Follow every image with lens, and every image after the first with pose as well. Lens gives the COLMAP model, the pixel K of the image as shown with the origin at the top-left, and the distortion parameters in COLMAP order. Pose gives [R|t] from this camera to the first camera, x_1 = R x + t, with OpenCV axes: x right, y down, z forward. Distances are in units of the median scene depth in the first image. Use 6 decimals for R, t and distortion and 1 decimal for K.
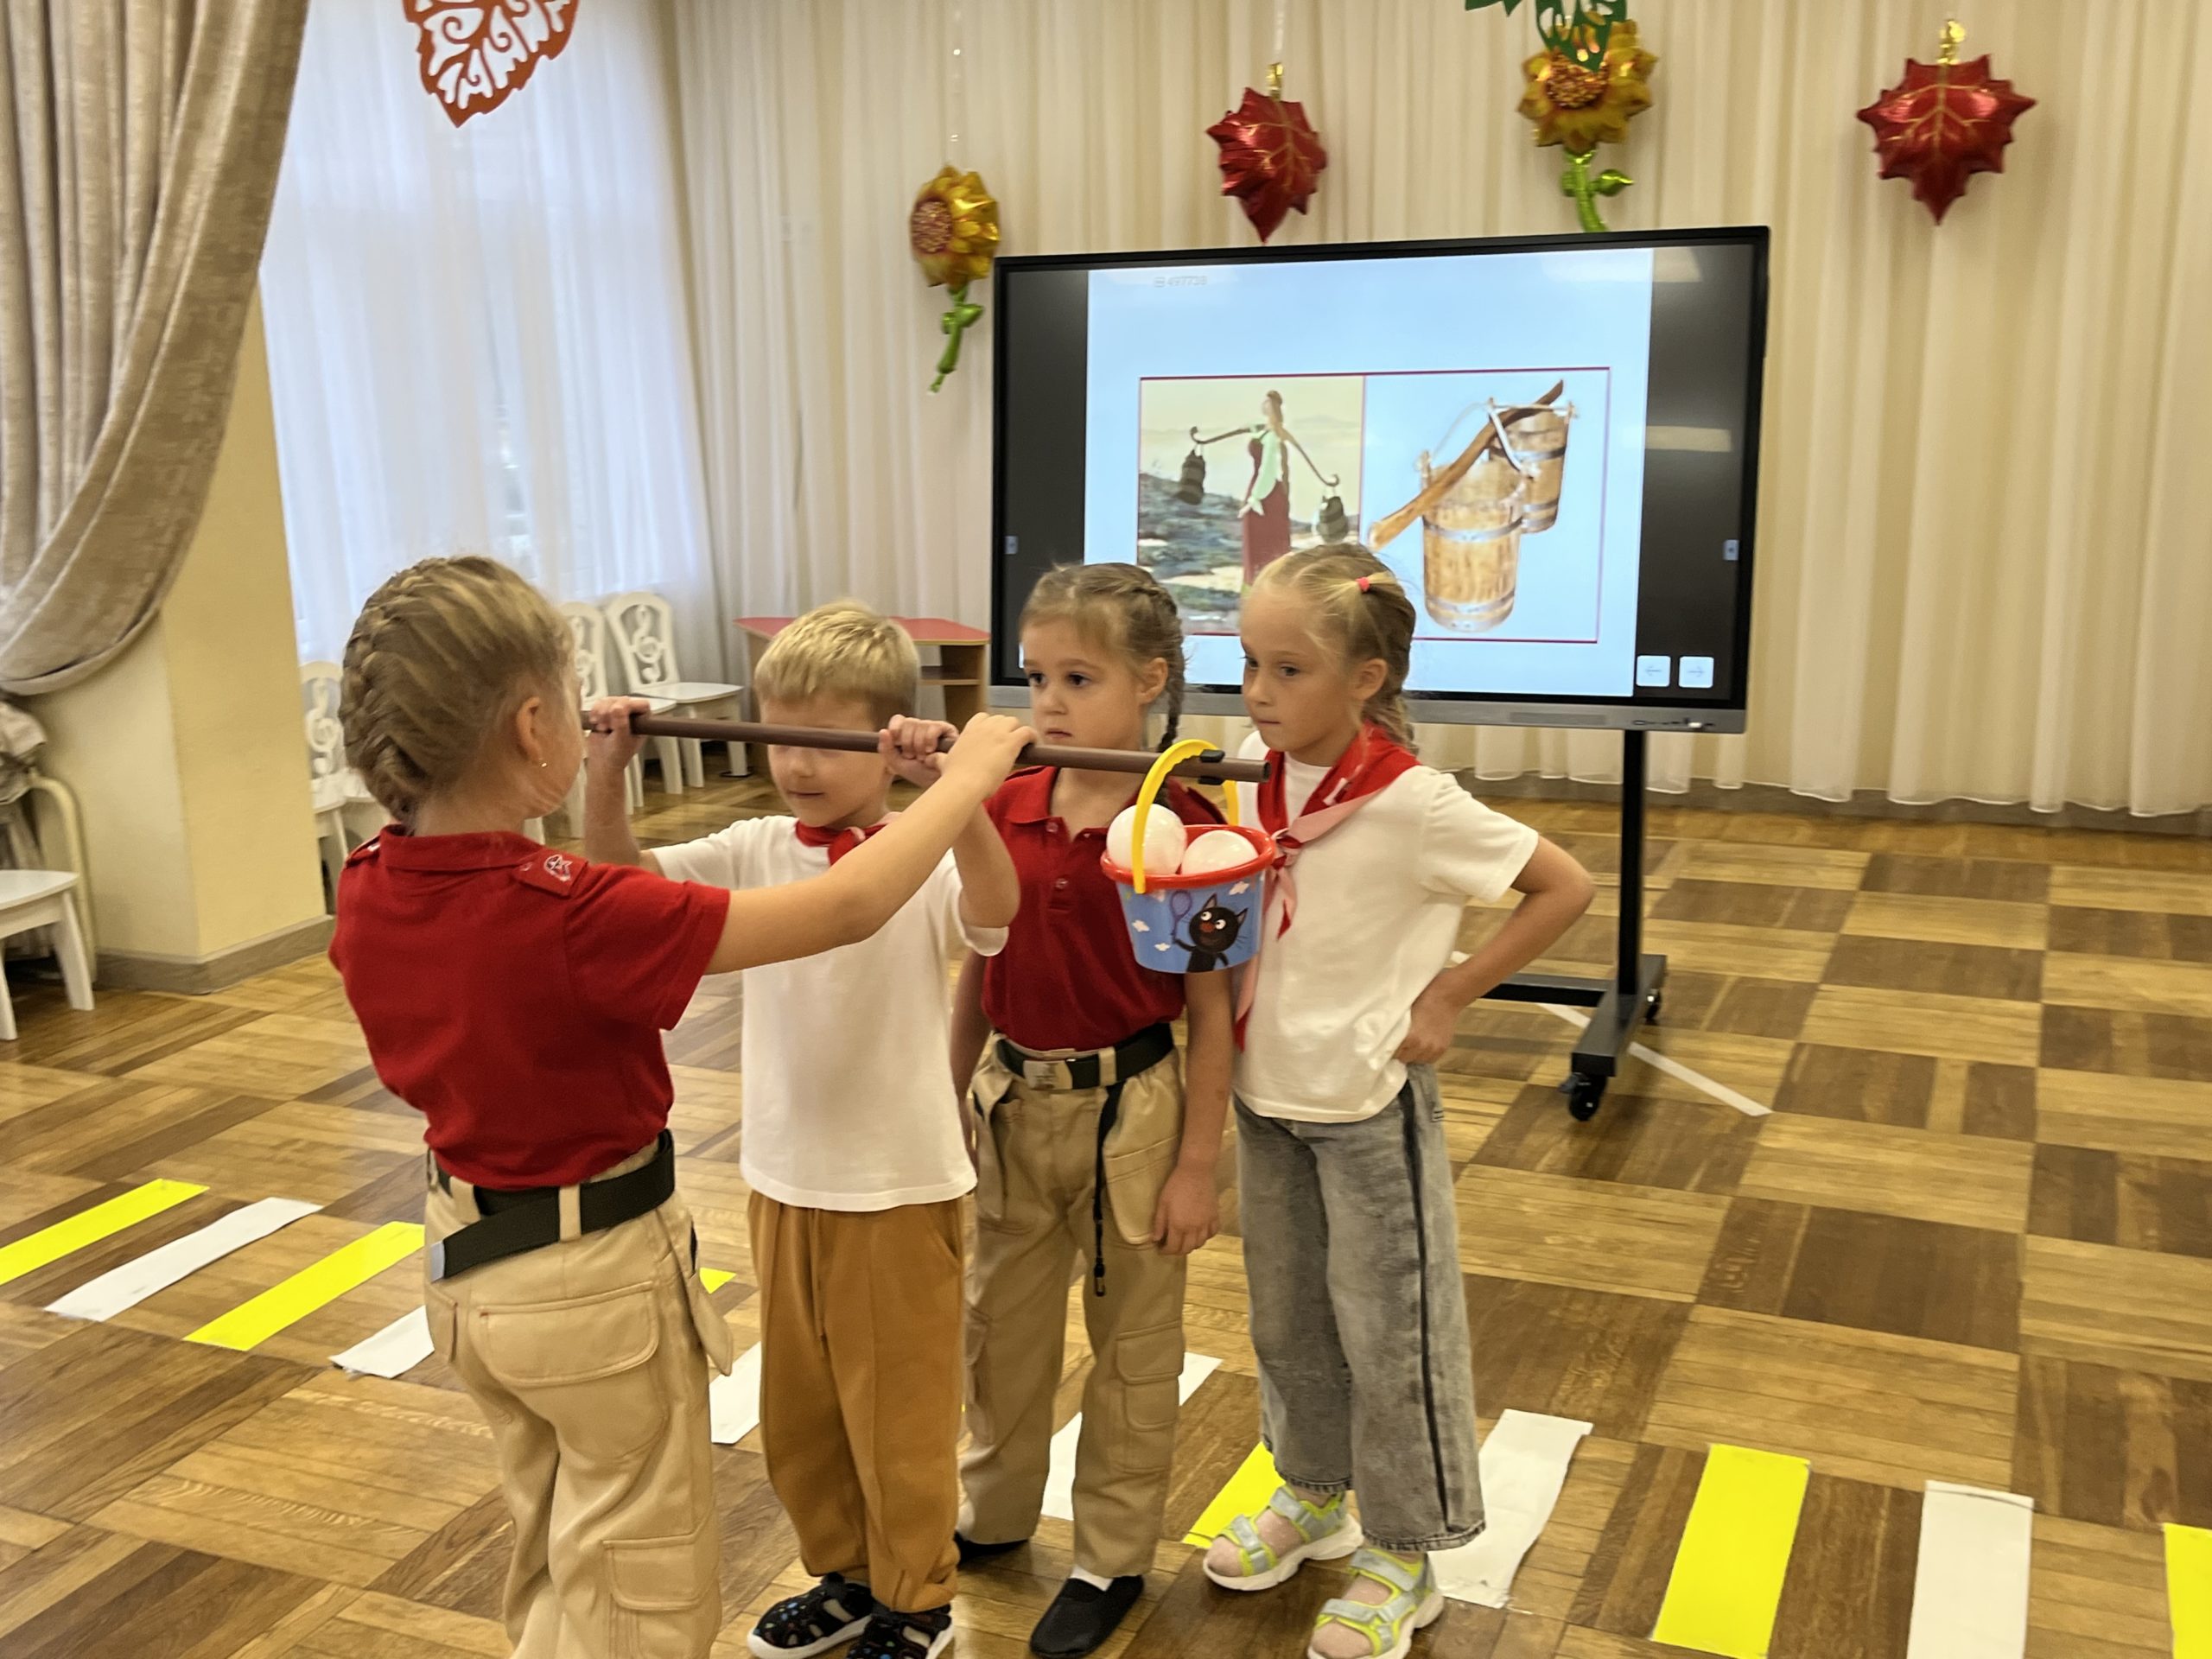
lens RADIAL K [[2258.1, 0, 1103.7], [0, 2258.1, 855.3], [0, 0, 1]] dist [0.064524, -0.096382]
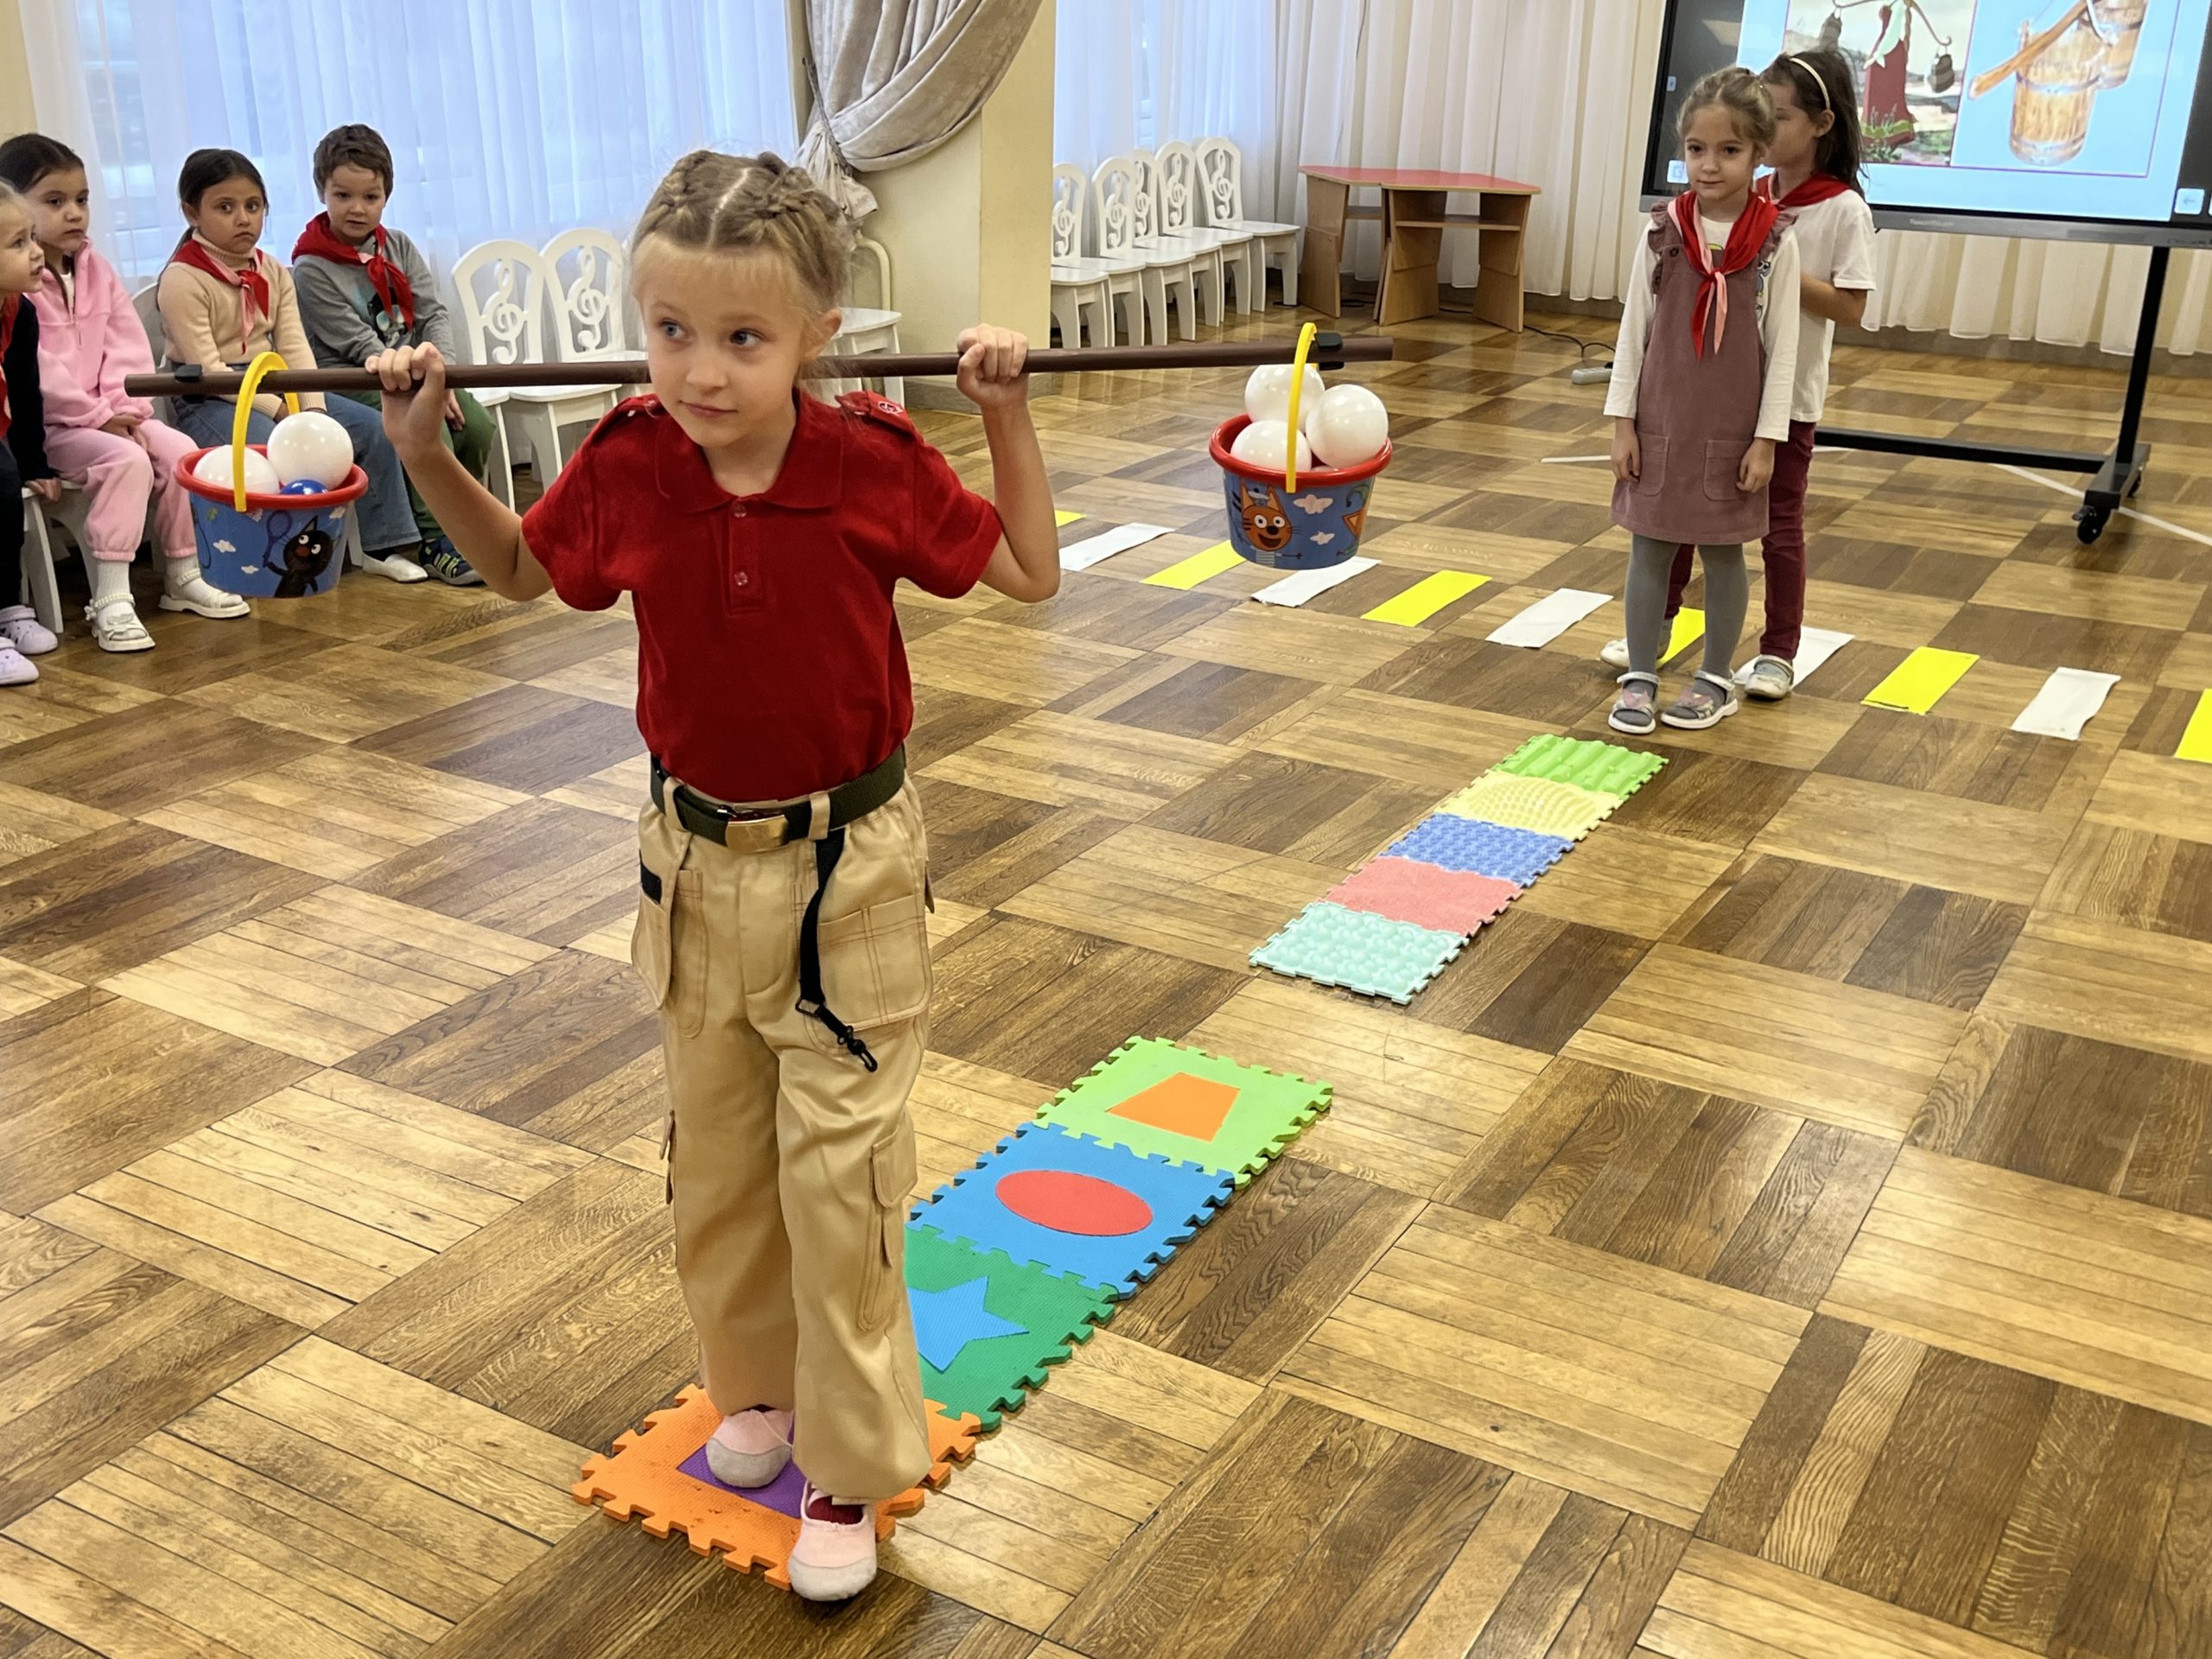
lens RADIAL K [[2367.1, 0, 1106.0], [0, 2367.1, 829.5], [0, 0, 1]] dist [0.034437, -0.028776]
pose [[0.991625, 0.085039, -0.097202, -0.185839], [-0.071161, 0.987835, 0.138266, 0.114112], [0.107777, -0.130191, 0.985614, -0.412326]]
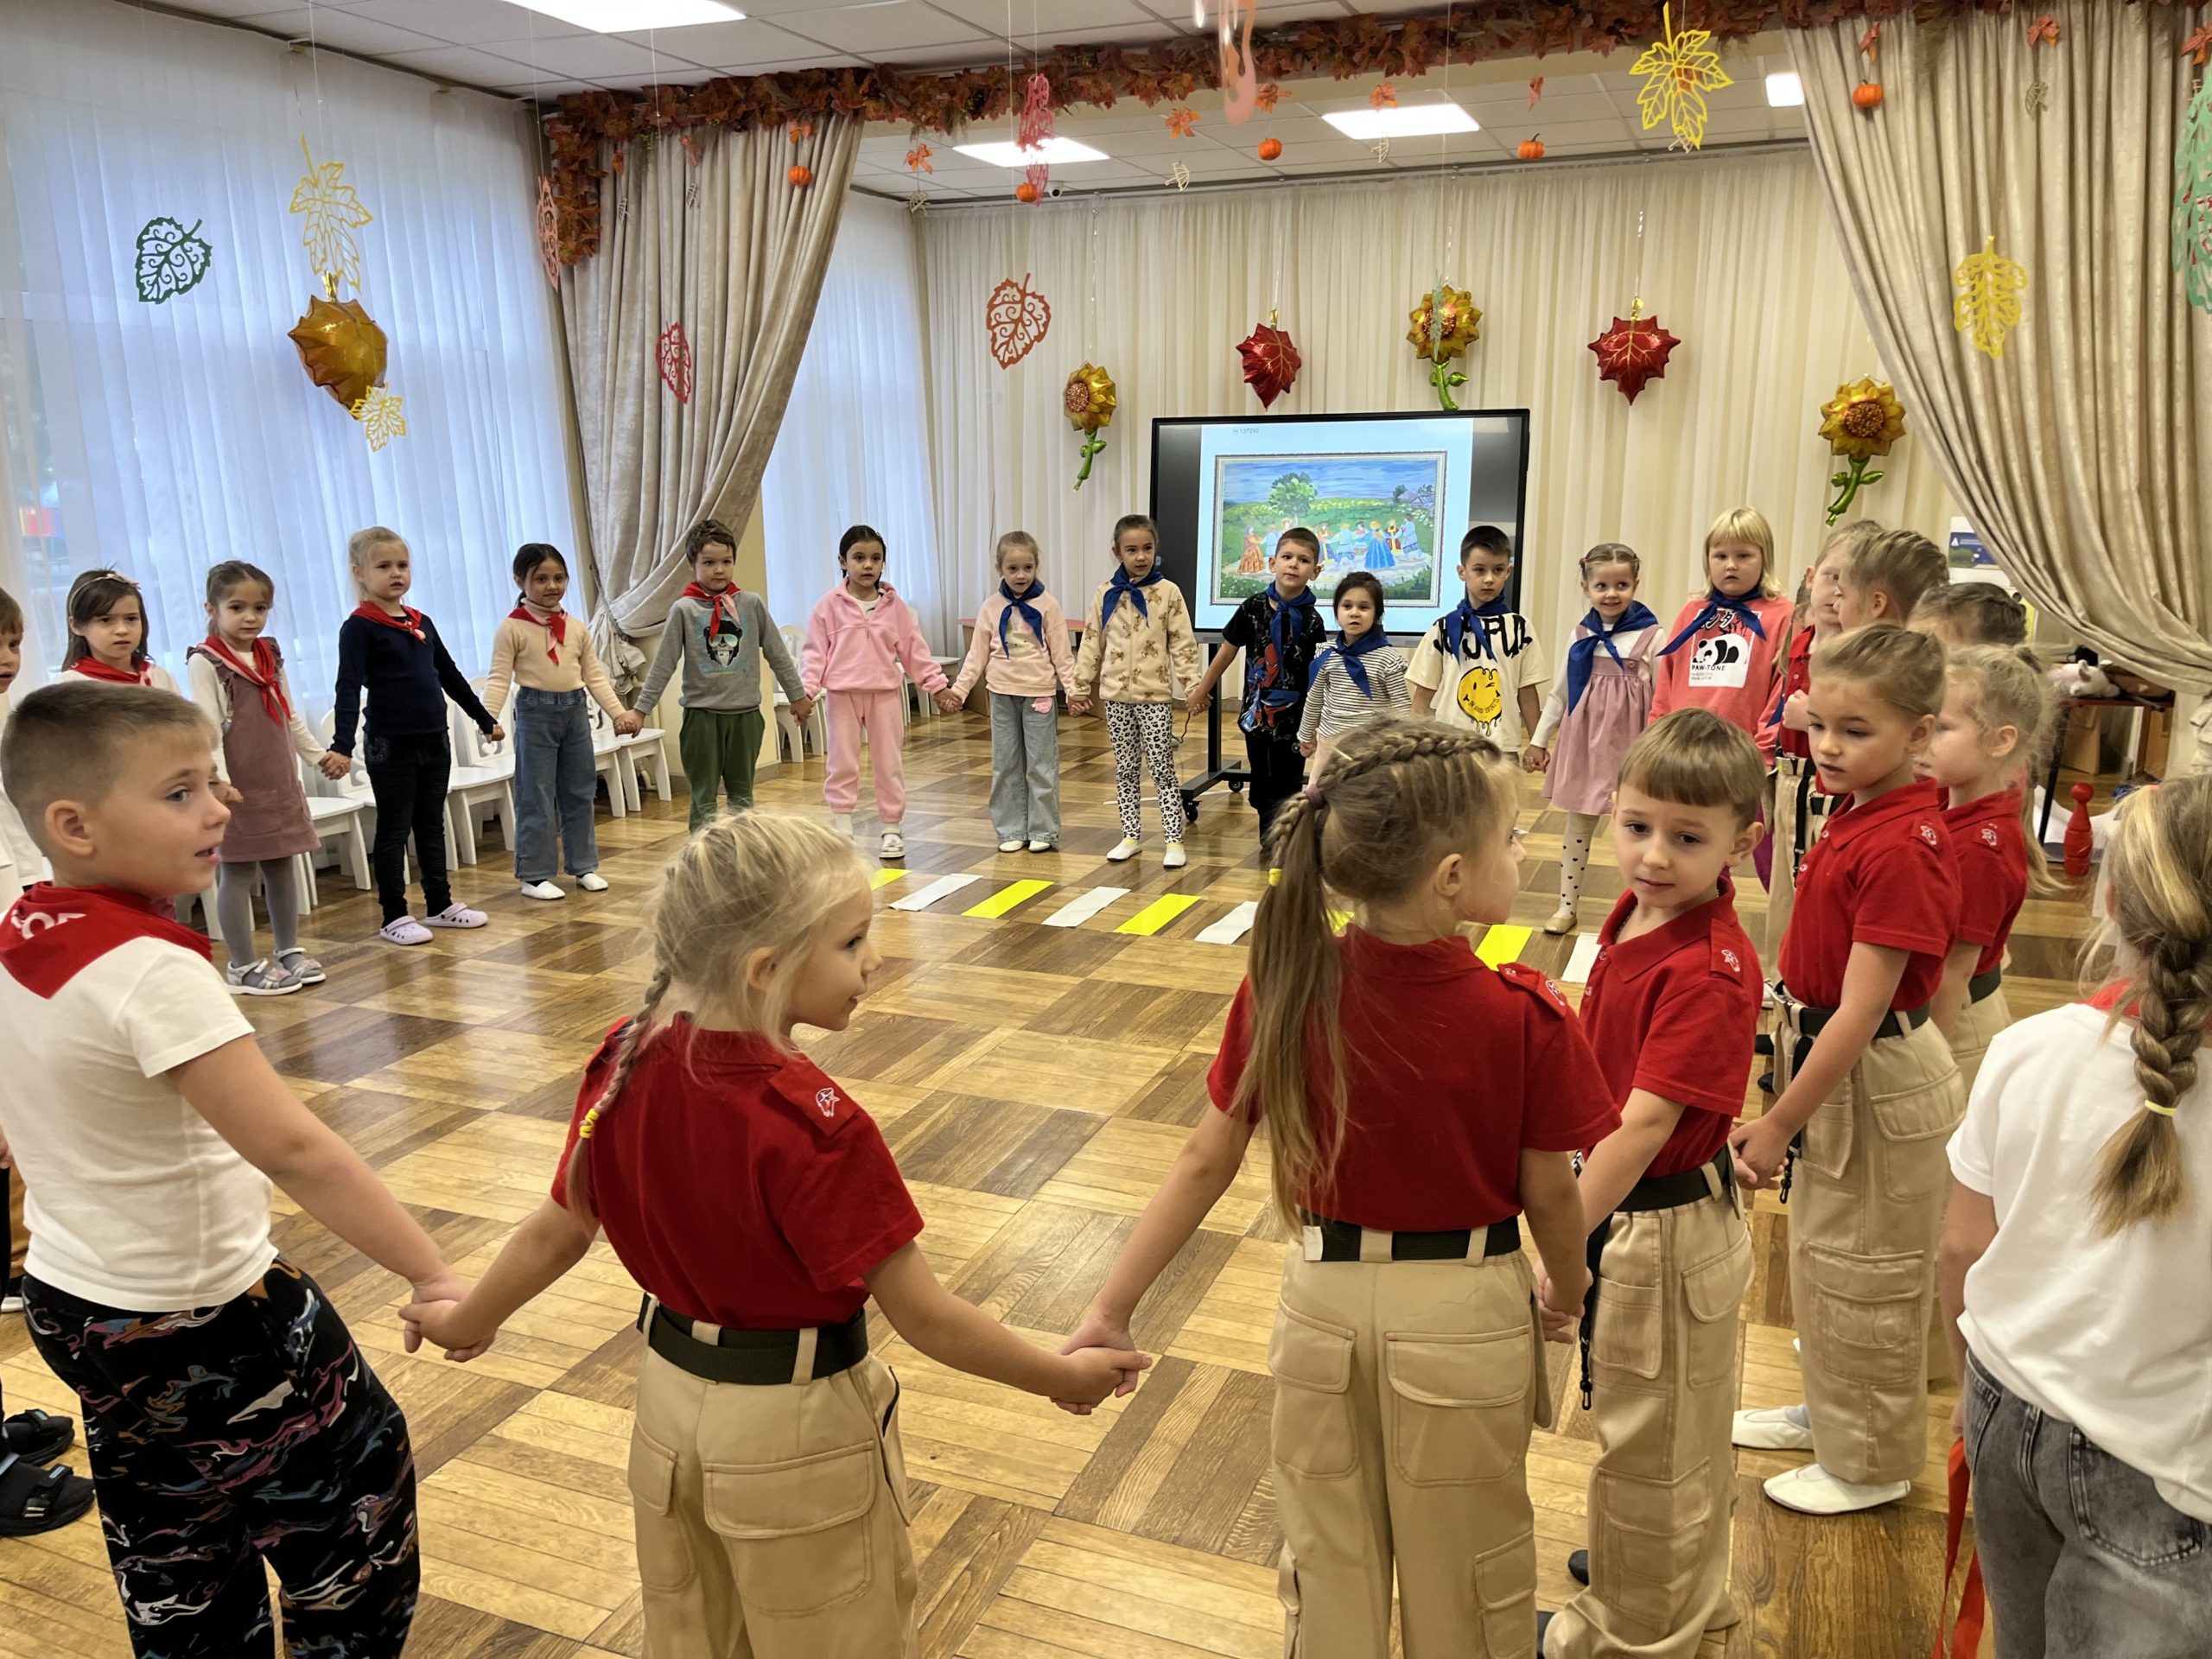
lens RADIAL K [[1650.1, 0, 1136.6], [0, 1650.1, 829.8], [0, 0, 1]] dist [0.064162, -0.085050]
pose [[0.999570, 0.007085, 0.028444, -0.096669], [-0.006857, 0.999943, -0.008126, 0.109780], [-0.028500, 0.007928, 0.999562, -0.449102]]
